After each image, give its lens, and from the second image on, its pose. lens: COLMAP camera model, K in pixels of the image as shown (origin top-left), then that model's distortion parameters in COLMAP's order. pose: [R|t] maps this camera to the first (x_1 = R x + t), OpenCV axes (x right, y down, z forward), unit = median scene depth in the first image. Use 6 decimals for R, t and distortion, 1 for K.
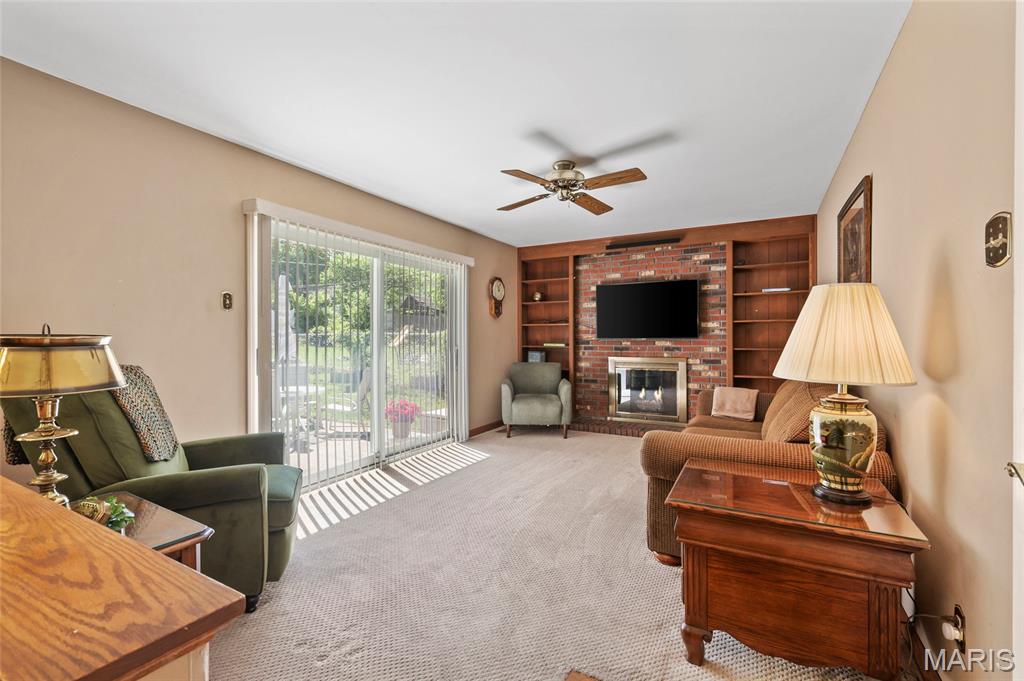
lens RADIAL K [[443.0, 0, 508.9], [0, 443.0, 338.0], [0, 0, 1]] dist [-0.003327, -0.000417]
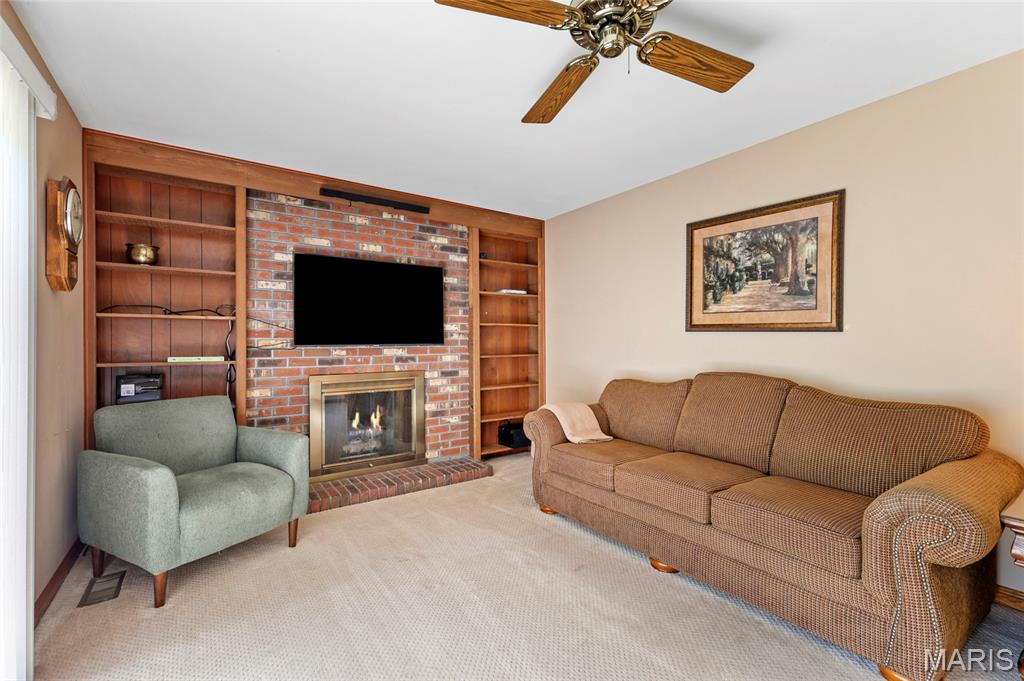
lens RADIAL K [[443.0, 0, 502.8], [0, 443.0, 340.4], [0, 0, 1]] dist [-0.003327, -0.000417]
pose [[0.425636, 0.003358, 0.904888, -0.214037], [0.004275, 0.999974, -0.005722, -0.001313], [-0.904884, 0.006304, 0.425611, 0.544186]]
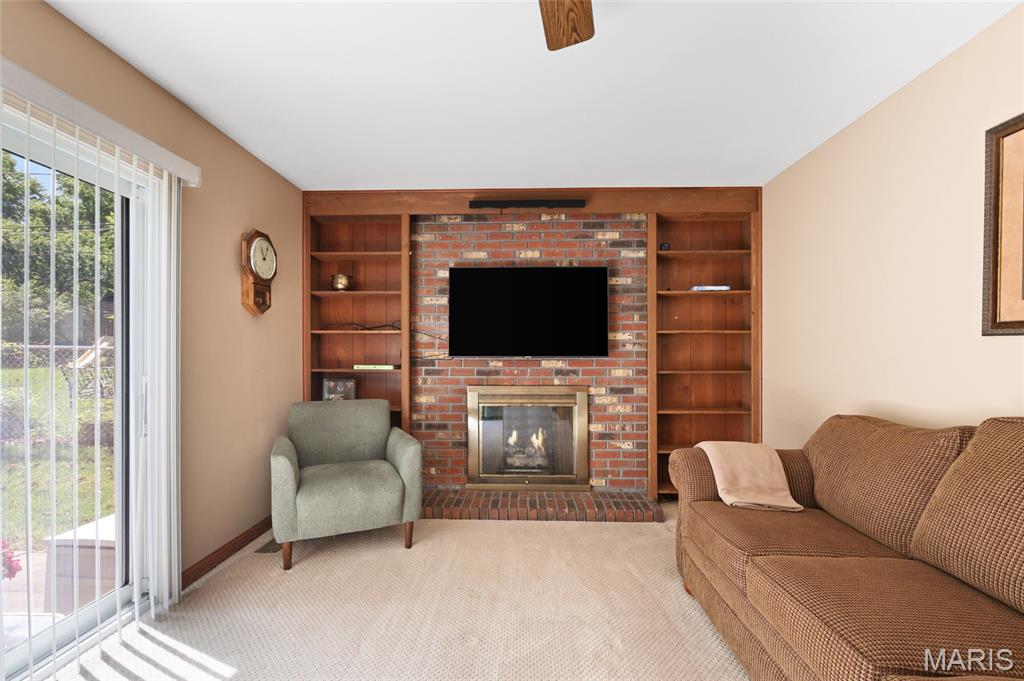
lens RADIAL K [[443.0, 0, 508.9], [0, 443.0, 353.6], [0, 0, 1]] dist [-0.003327, -0.000417]
pose [[0.882241, 0.002243, 0.470794, -0.014311], [-0.001501, 0.999997, -0.001951, -0.001761], [-0.470797, 0.001015, 0.882241, 0.457393]]
